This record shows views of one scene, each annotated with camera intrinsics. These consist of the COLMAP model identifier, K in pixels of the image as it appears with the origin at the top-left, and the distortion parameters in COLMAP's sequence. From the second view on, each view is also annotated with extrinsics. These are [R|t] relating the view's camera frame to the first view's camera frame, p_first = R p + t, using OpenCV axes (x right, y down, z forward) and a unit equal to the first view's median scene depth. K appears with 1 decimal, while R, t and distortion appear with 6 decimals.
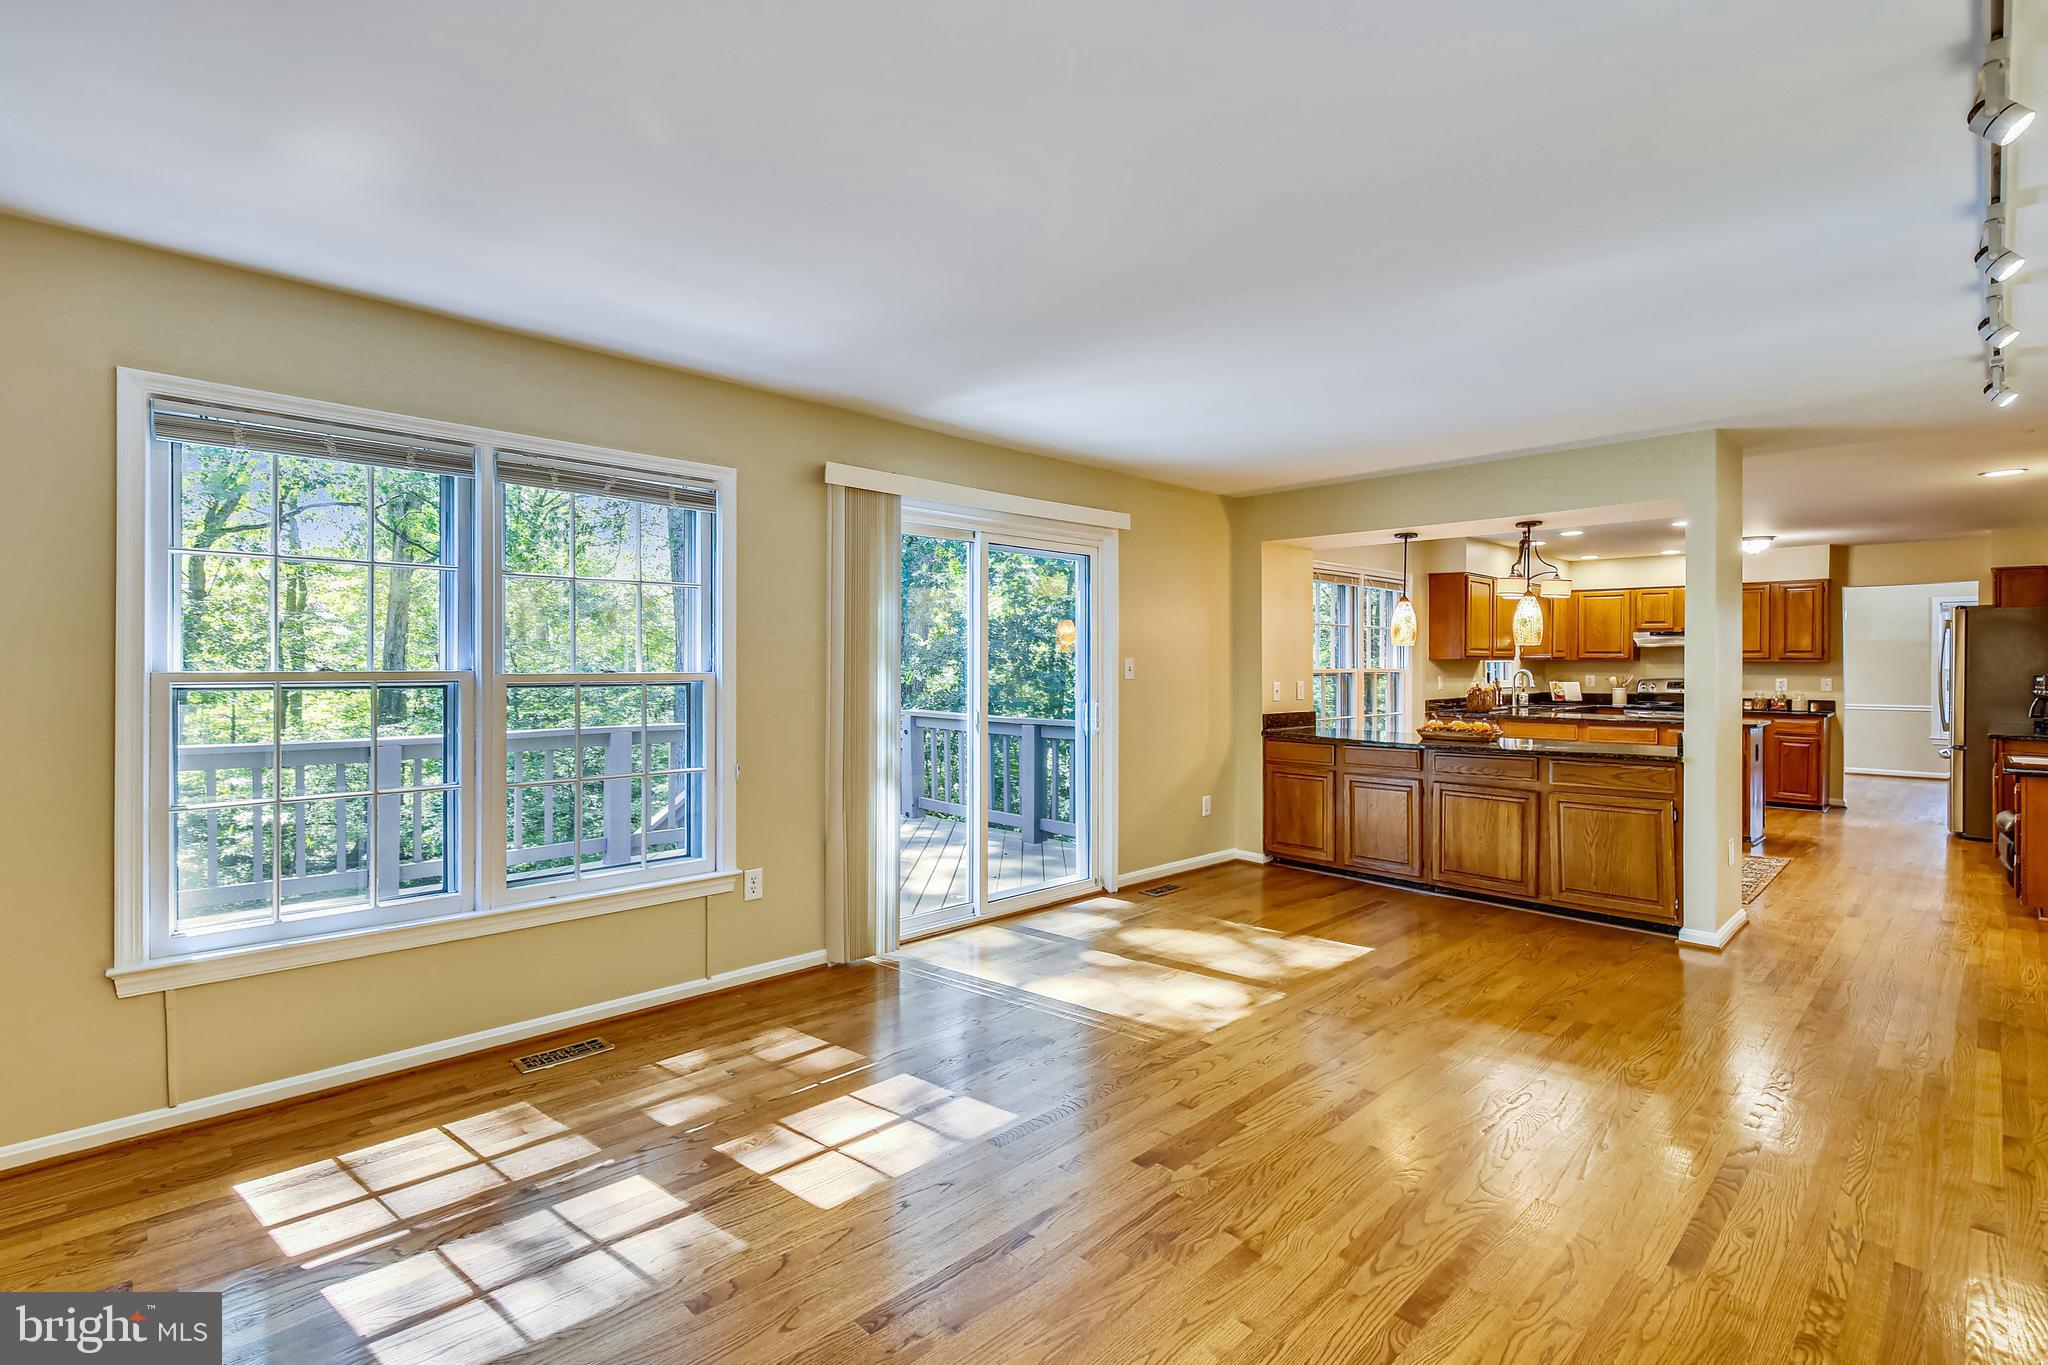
lens RADIAL K [[940.3, 0, 1034.5], [0, 940.3, 655.4], [0, 0, 1]] dist [0.010192, 0.000346]
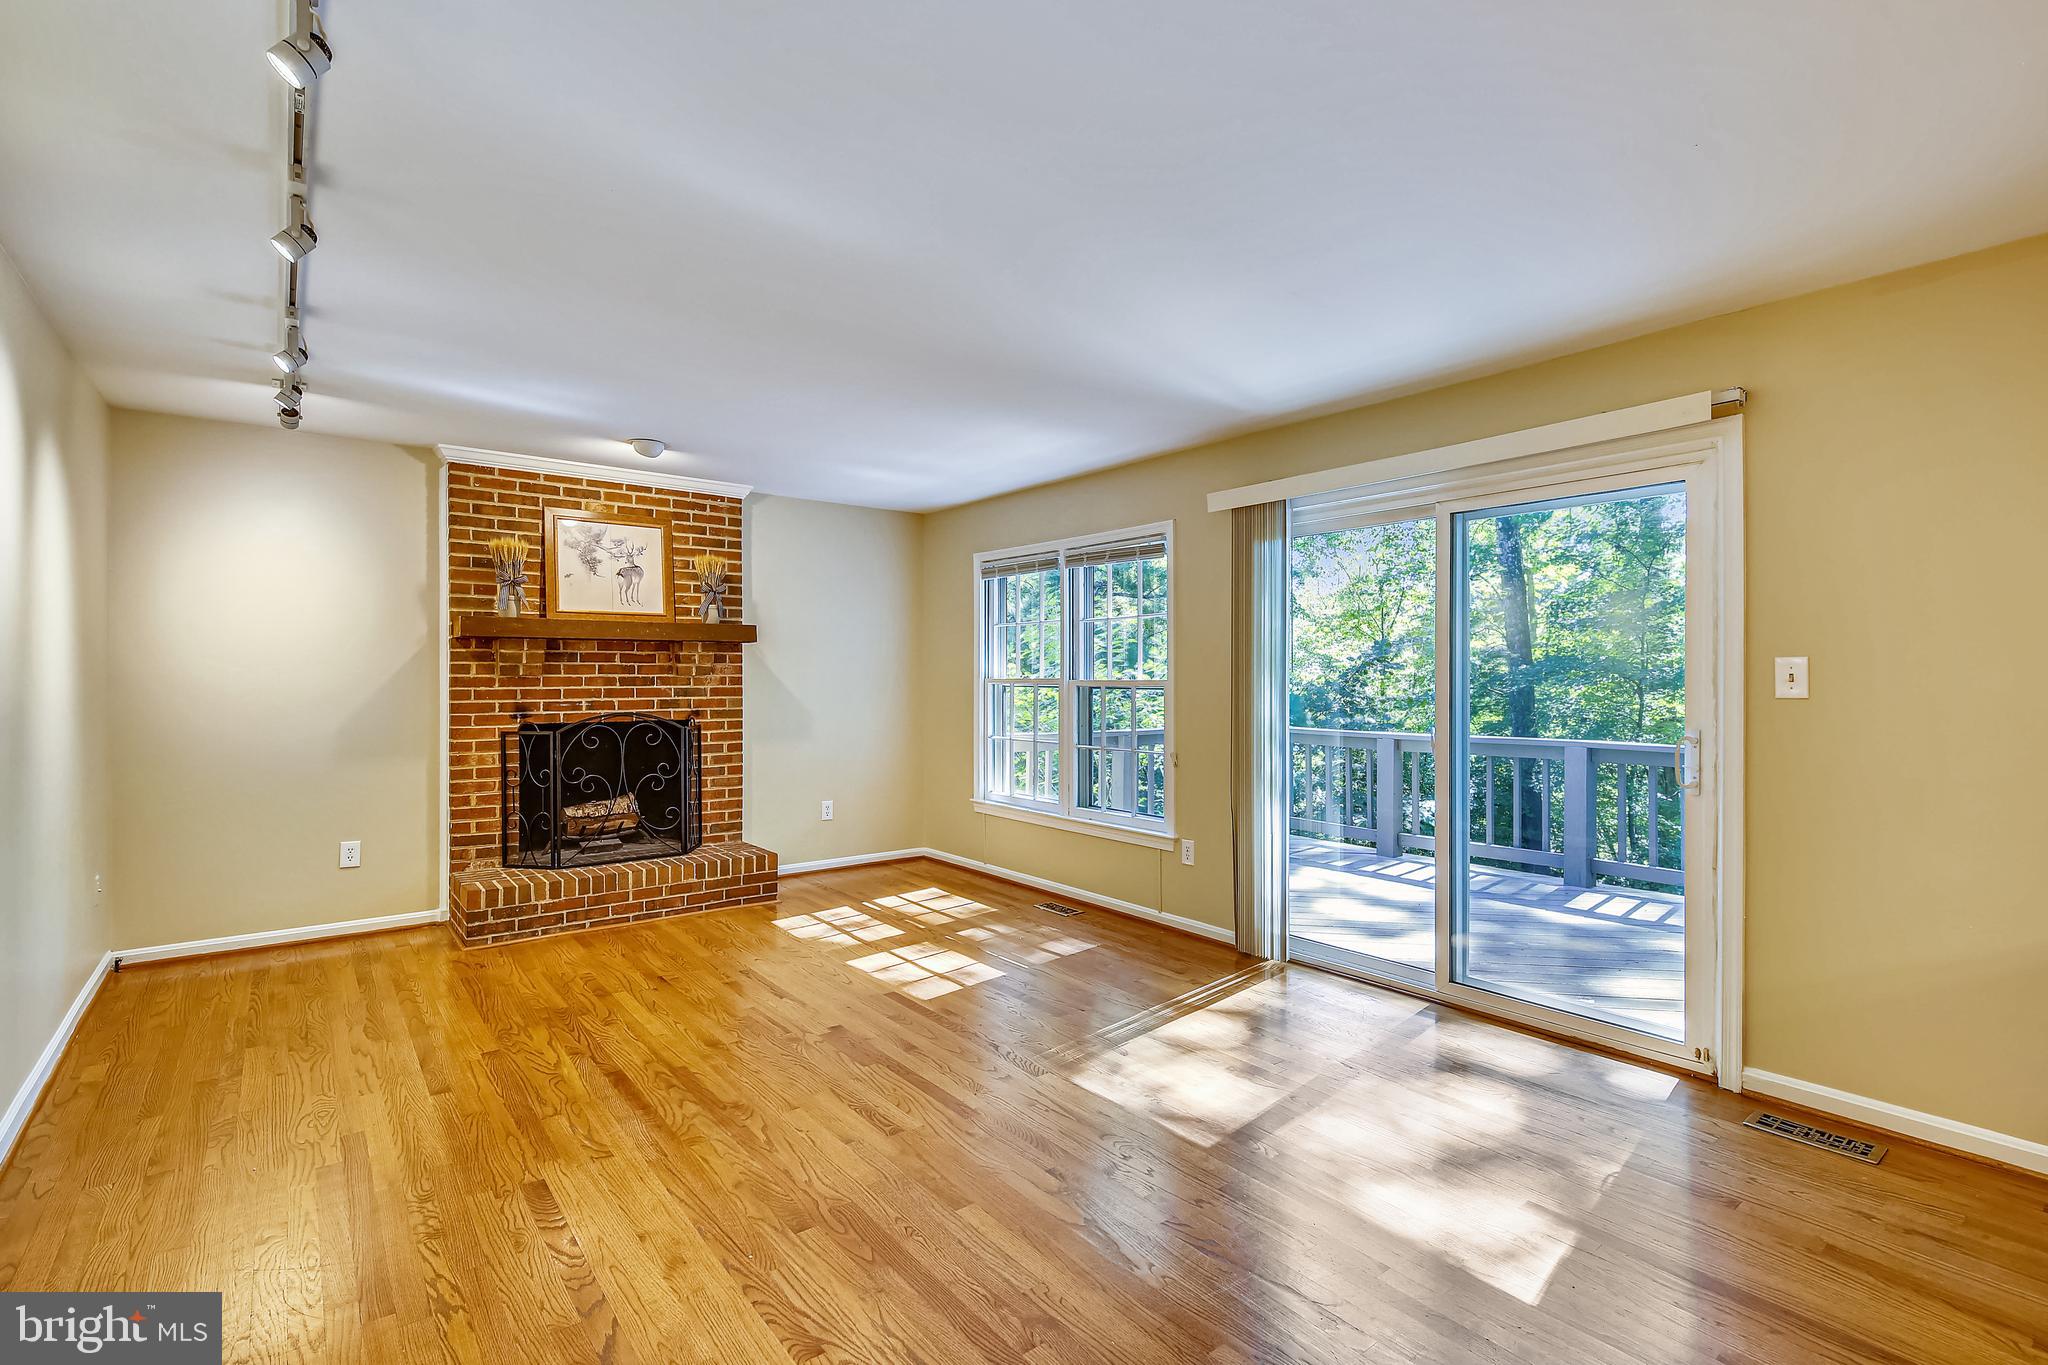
lens RADIAL K [[940.3, 0, 1034.0], [0, 940.3, 681.0], [0, 0, 1]] dist [0.010192, 0.000346]
pose [[-0.102881, 0.001069, -0.994693, 1.325135], [0.004608, 0.999989, 0.000598, 0.022833], [0.994683, -0.004522, -0.102885, 1.295252]]
